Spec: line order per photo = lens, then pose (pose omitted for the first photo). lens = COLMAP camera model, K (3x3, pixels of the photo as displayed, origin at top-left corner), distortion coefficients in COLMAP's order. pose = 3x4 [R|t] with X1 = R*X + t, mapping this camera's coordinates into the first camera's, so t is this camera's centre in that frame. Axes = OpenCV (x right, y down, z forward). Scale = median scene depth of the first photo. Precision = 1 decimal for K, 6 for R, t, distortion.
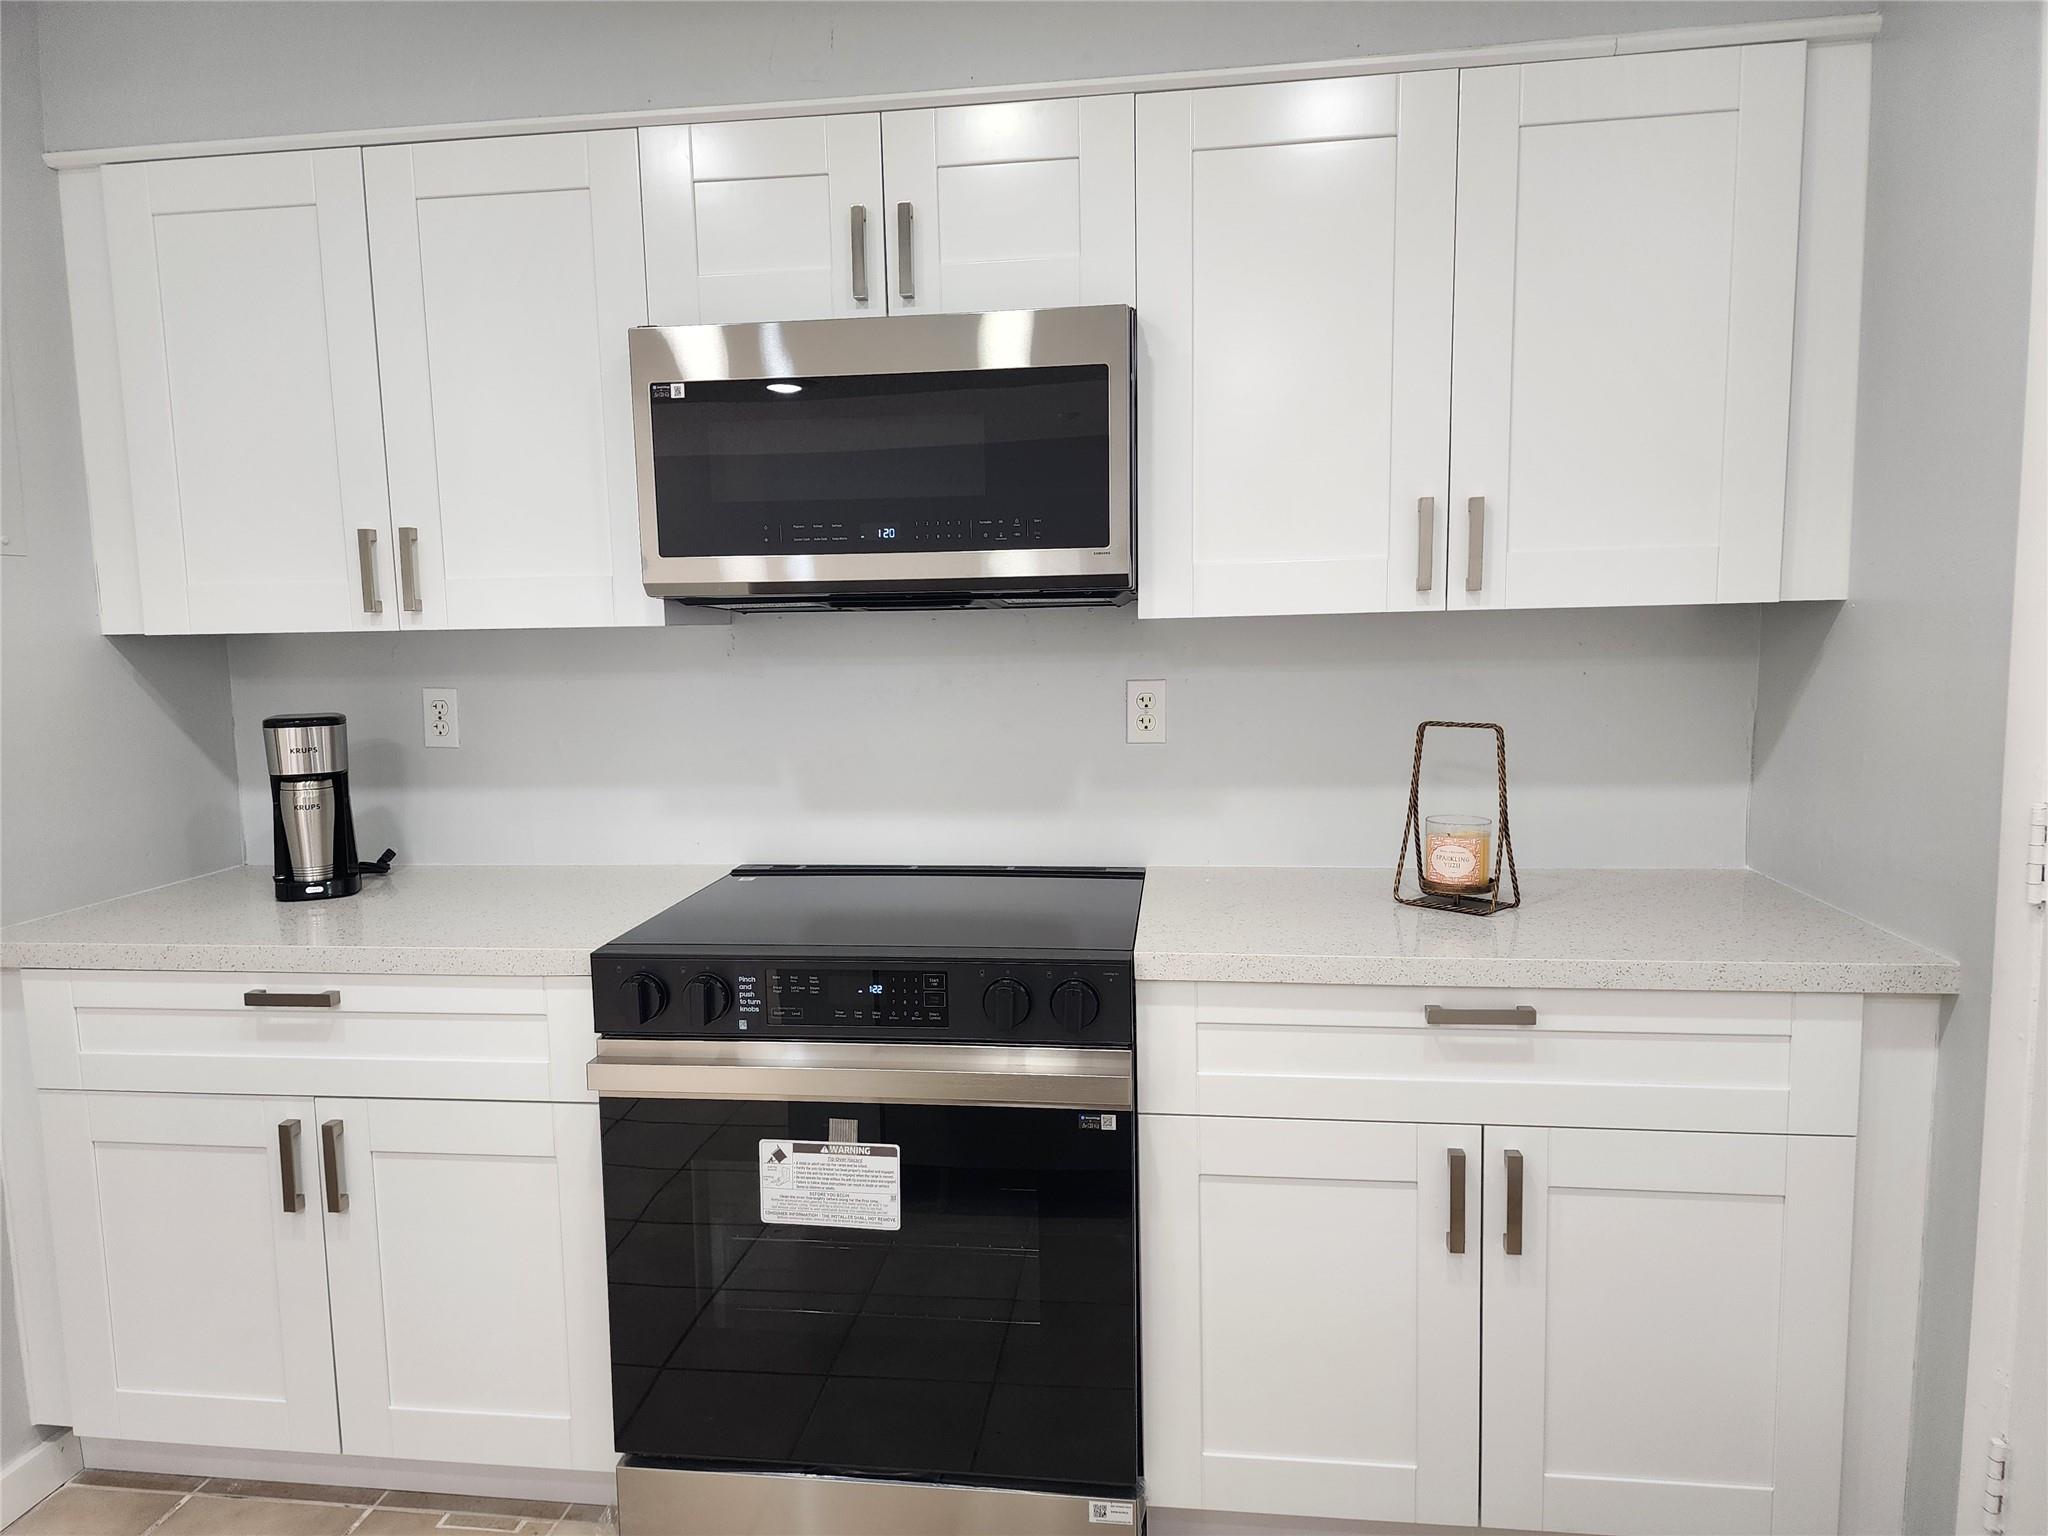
lens RADIAL K [[1374.1, 0, 999.5], [0, 1374.1, 792.4], [0, 0, 1]] dist [0.057453, -0.048288]
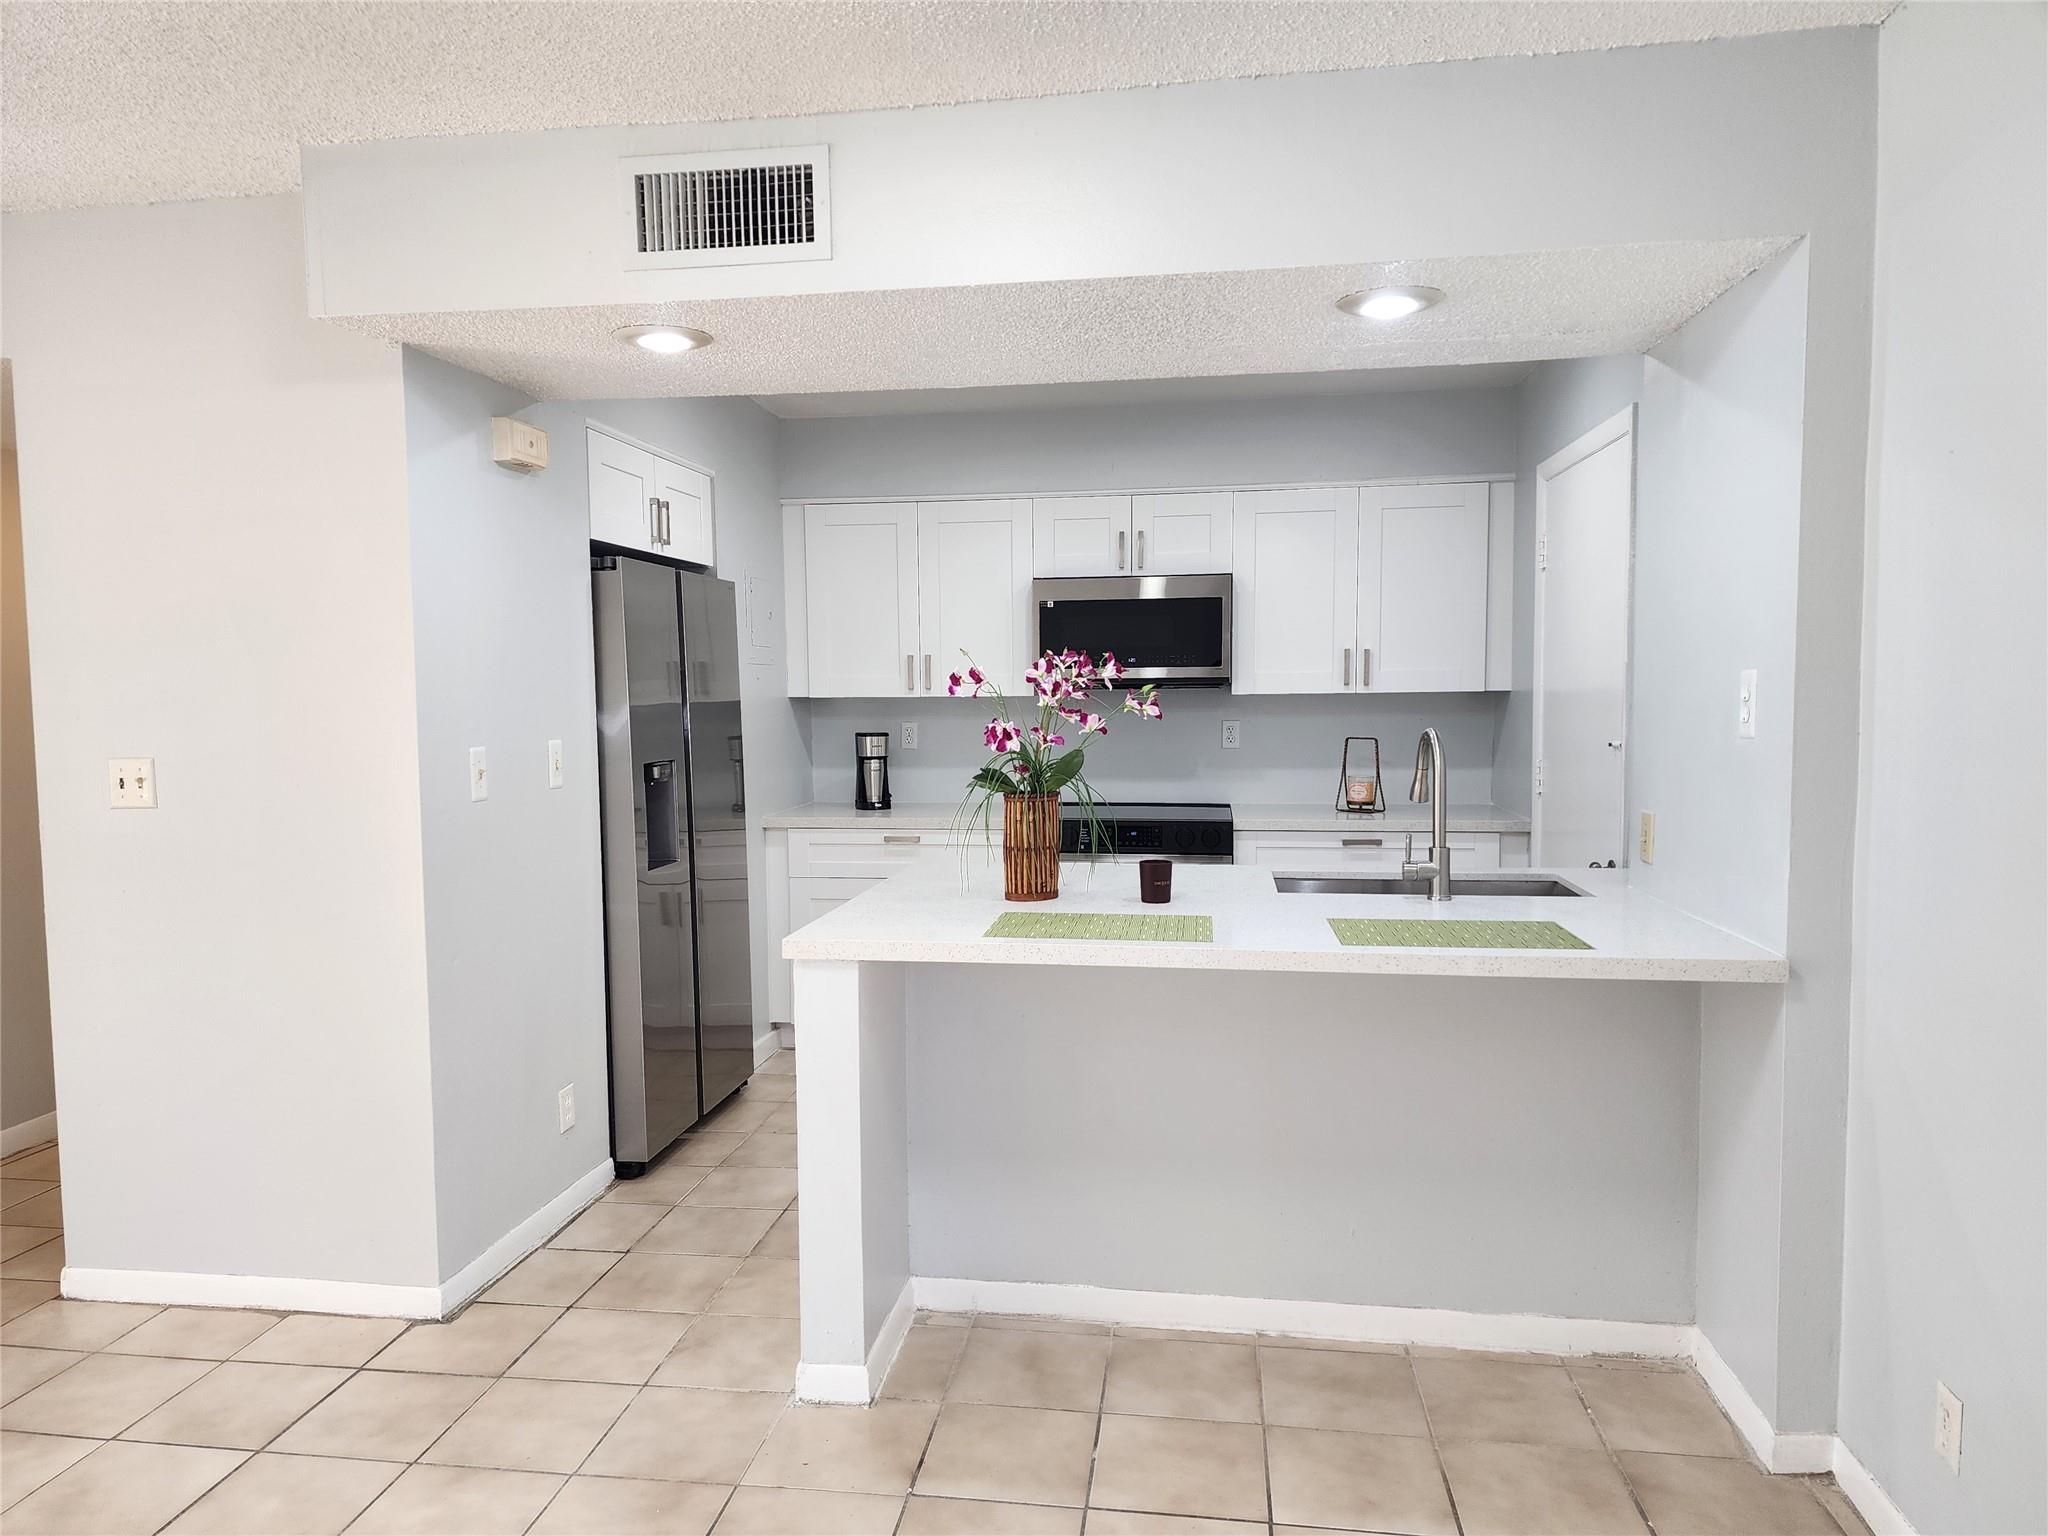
lens RADIAL K [[1374.1, 0, 996.6], [0, 1374.1, 787.0], [0, 0, 1]] dist [0.057453, -0.048288]
pose [[0.999687, 0.011892, -0.022012, -0.269070], [-0.012935, 0.998770, -0.047857, 0.166101], [0.021416, 0.048127, 0.998612, -1.493382]]
